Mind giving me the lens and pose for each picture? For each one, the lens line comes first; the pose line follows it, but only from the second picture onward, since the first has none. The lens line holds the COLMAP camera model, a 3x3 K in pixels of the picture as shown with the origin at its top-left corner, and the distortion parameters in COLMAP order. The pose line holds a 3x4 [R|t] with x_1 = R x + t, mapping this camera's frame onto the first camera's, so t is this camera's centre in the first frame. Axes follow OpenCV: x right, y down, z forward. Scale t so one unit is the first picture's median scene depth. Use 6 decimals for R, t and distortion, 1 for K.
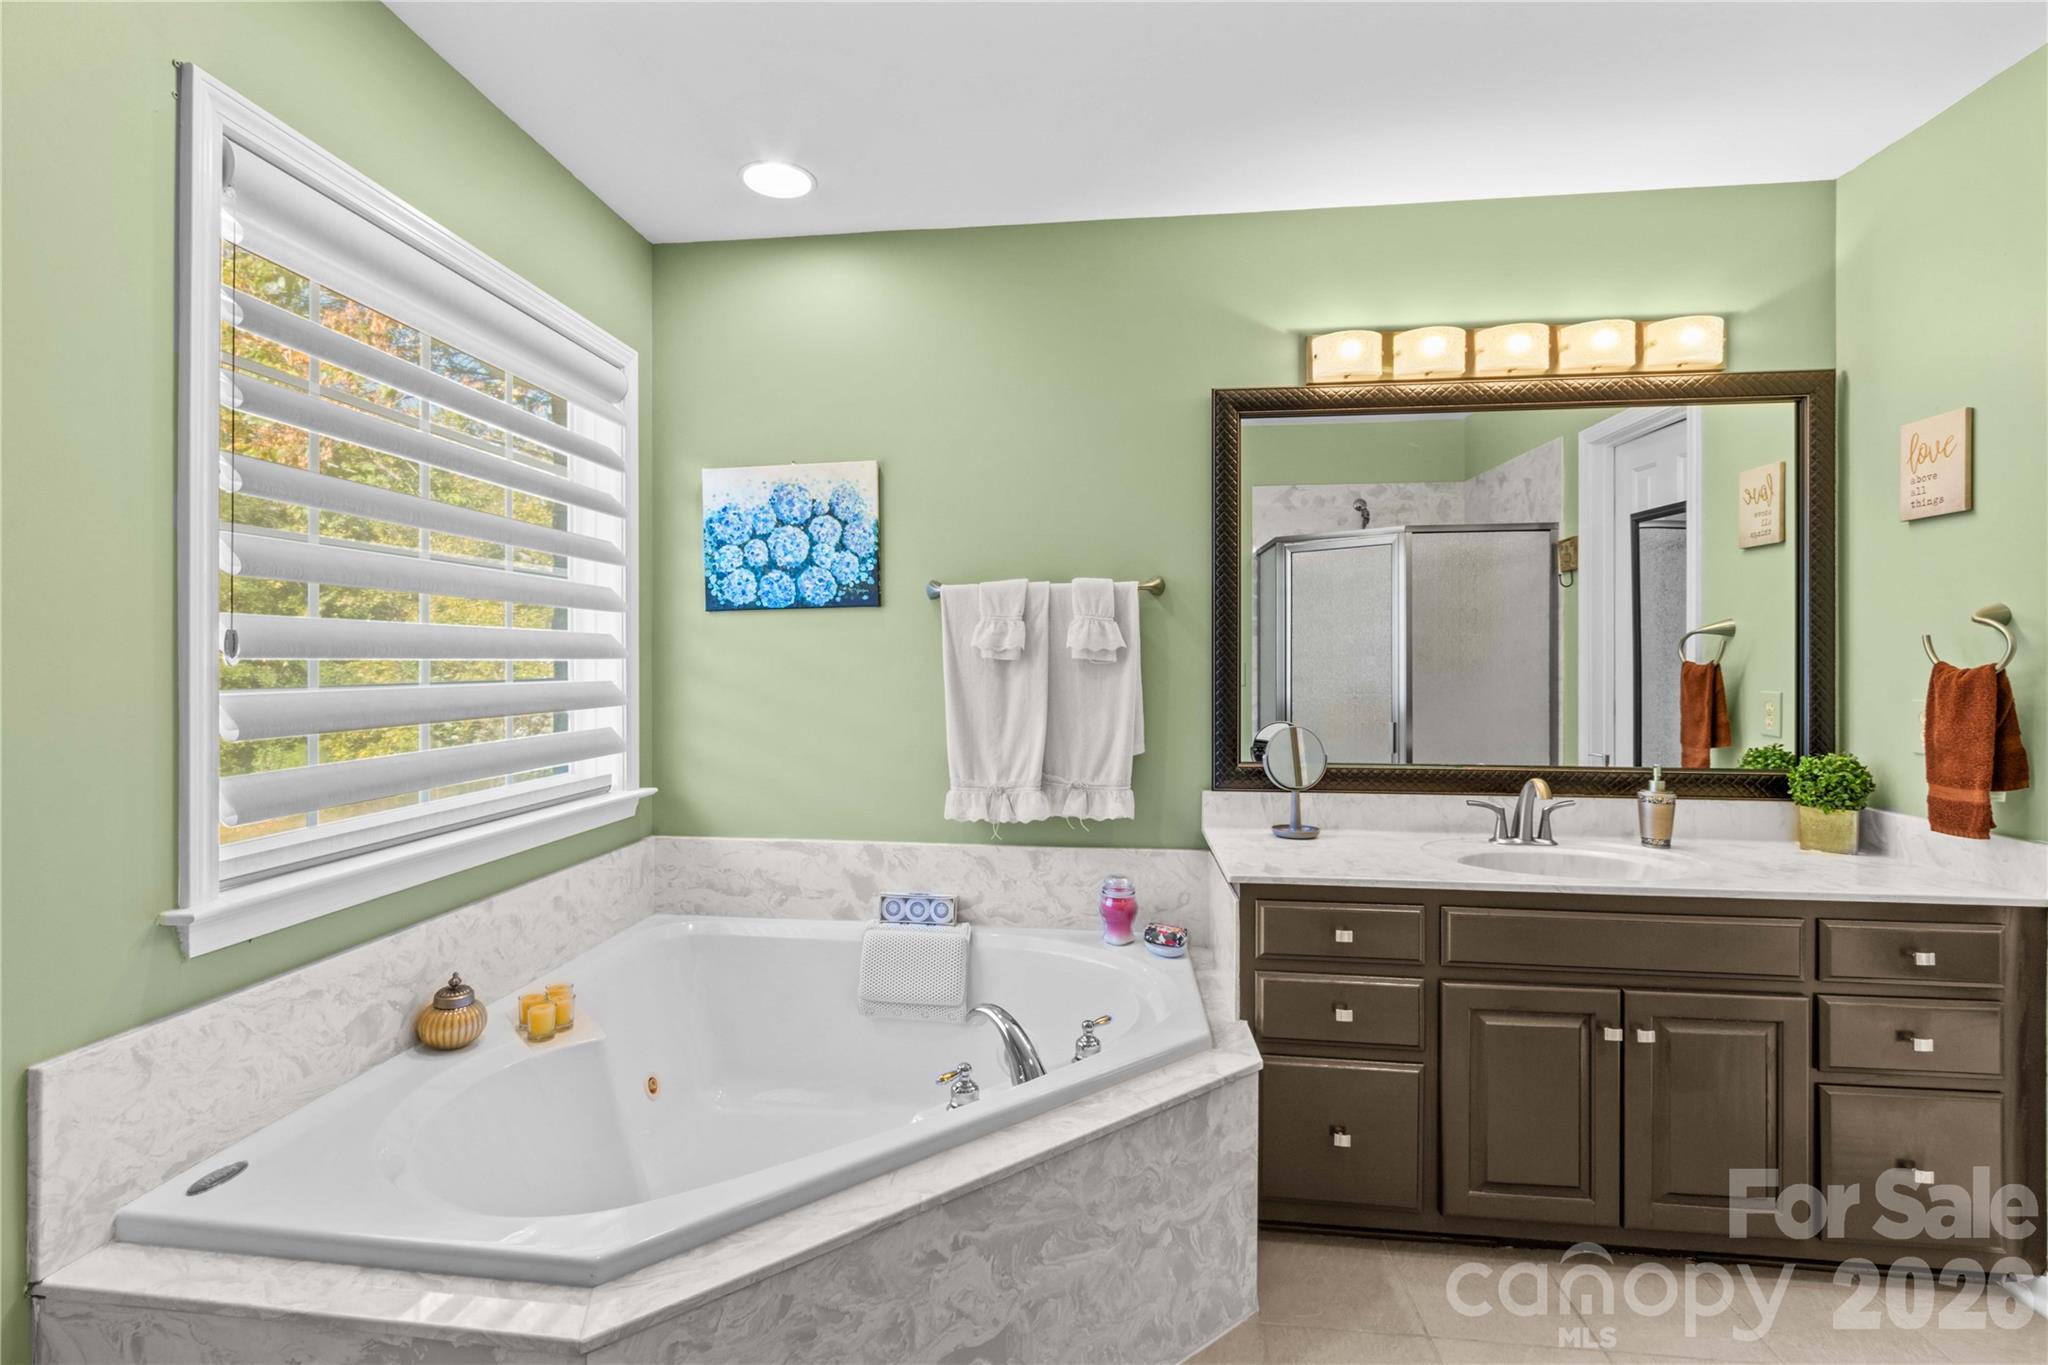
lens RADIAL K [[946.6, 0, 1012.4], [0, 946.6, 670.7], [0, 0, 1]] dist [0.006091, -0.001882]
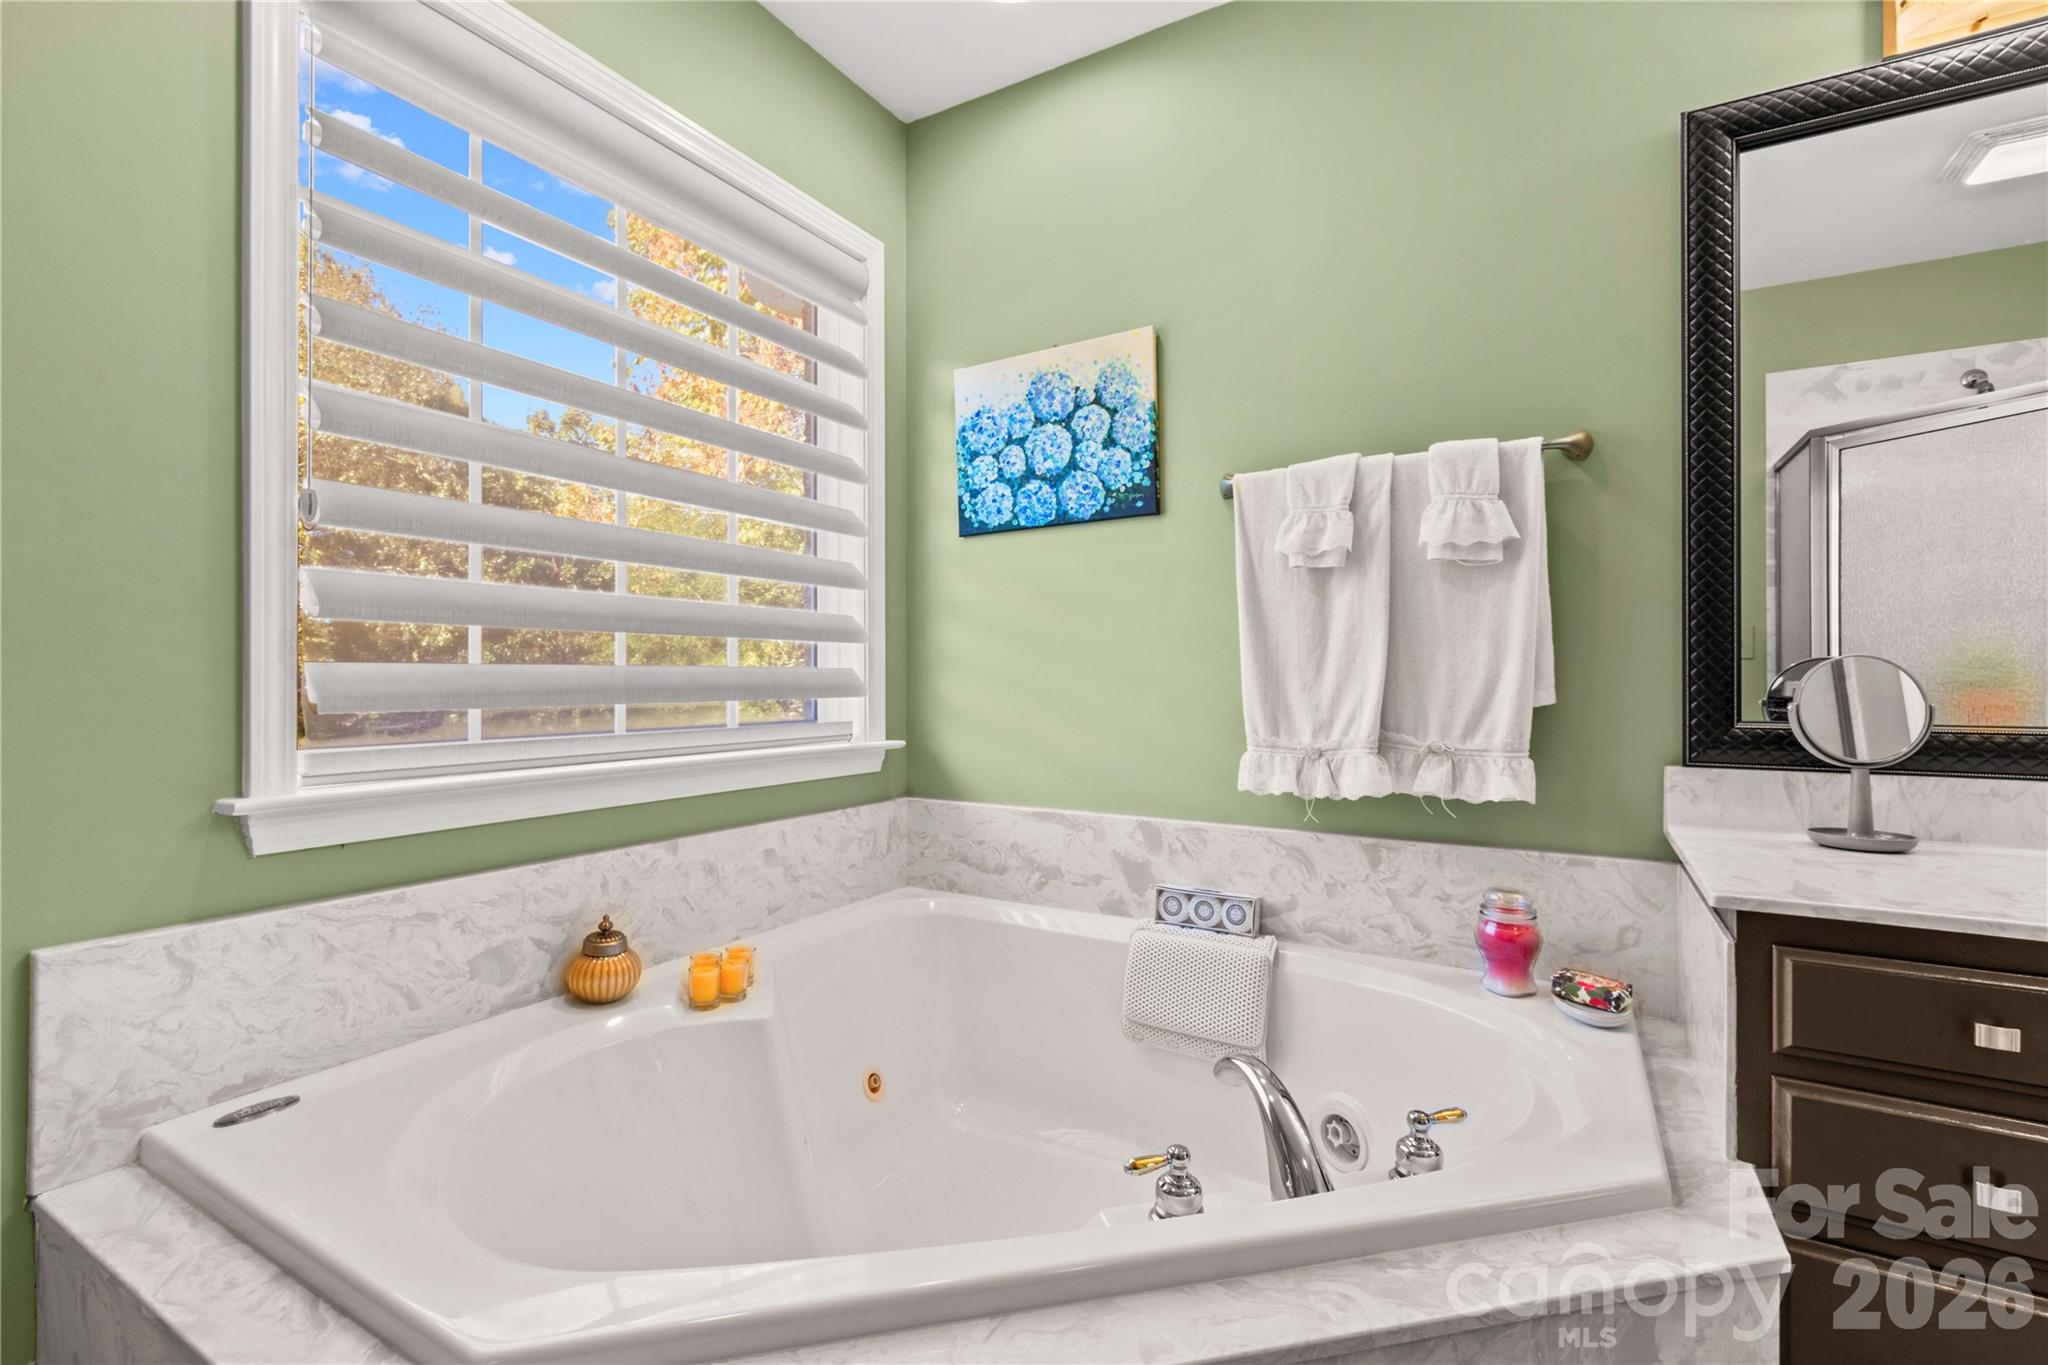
lens RADIAL K [[946.6, 0, 986.3], [0, 946.6, 680.4], [0, 0, 1]] dist [0.006091, -0.001882]
pose [[0.904392, -0.002200, -0.426698, 0.066431], [0.000784, 0.999994, -0.003493, 0.074633], [0.426703, 0.002825, 0.904388, 0.255830]]
